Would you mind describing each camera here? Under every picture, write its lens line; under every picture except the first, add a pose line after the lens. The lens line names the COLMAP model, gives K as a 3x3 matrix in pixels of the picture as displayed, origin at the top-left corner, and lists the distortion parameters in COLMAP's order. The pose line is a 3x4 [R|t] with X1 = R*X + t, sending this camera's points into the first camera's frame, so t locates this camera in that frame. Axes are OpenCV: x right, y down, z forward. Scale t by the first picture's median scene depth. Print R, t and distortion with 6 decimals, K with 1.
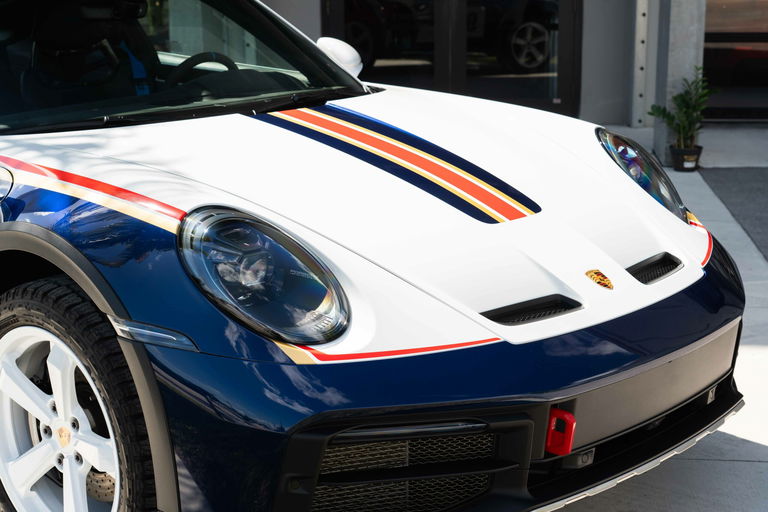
lens RADIAL K [[1275.2, 0, 382.9], [0, 1275.2, 254.6], [0, 0, 1]] dist [0.045262, 0.000000]
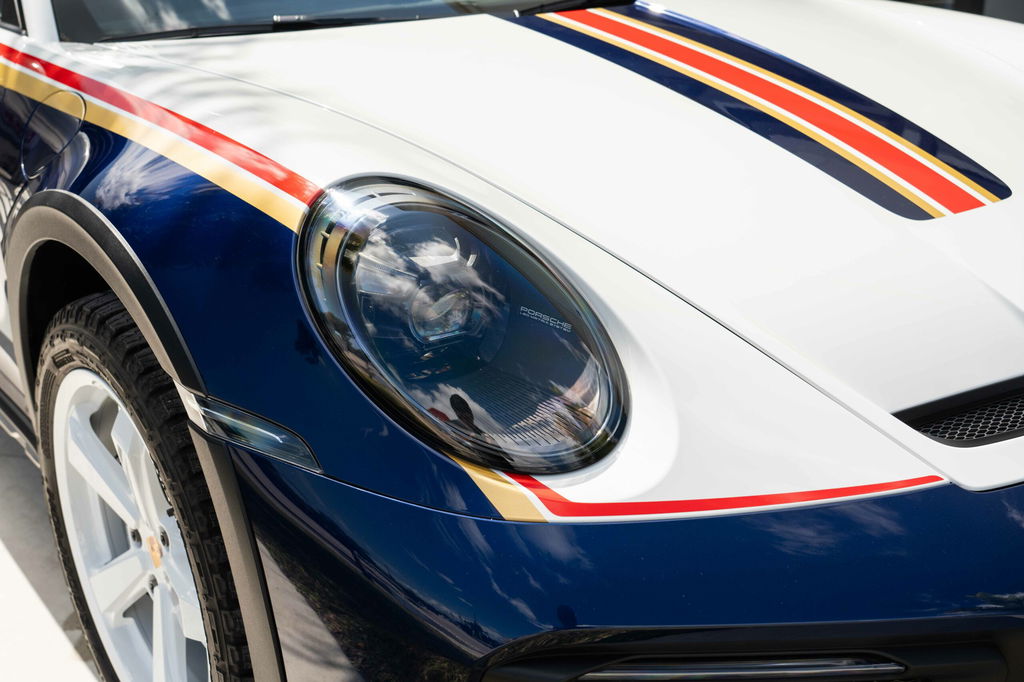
lens RADIAL K [[1245.4, 0, 509.4], [0, 1245.4, 342.6], [0, 0, 1]] dist [0.034121, 0.000000]
pose [[0.984458, 0.052396, -0.167621, 0.008403], [-0.031858, 0.991901, 0.122953, -0.034912], [0.172705, -0.115702, 0.978154, 0.499608]]
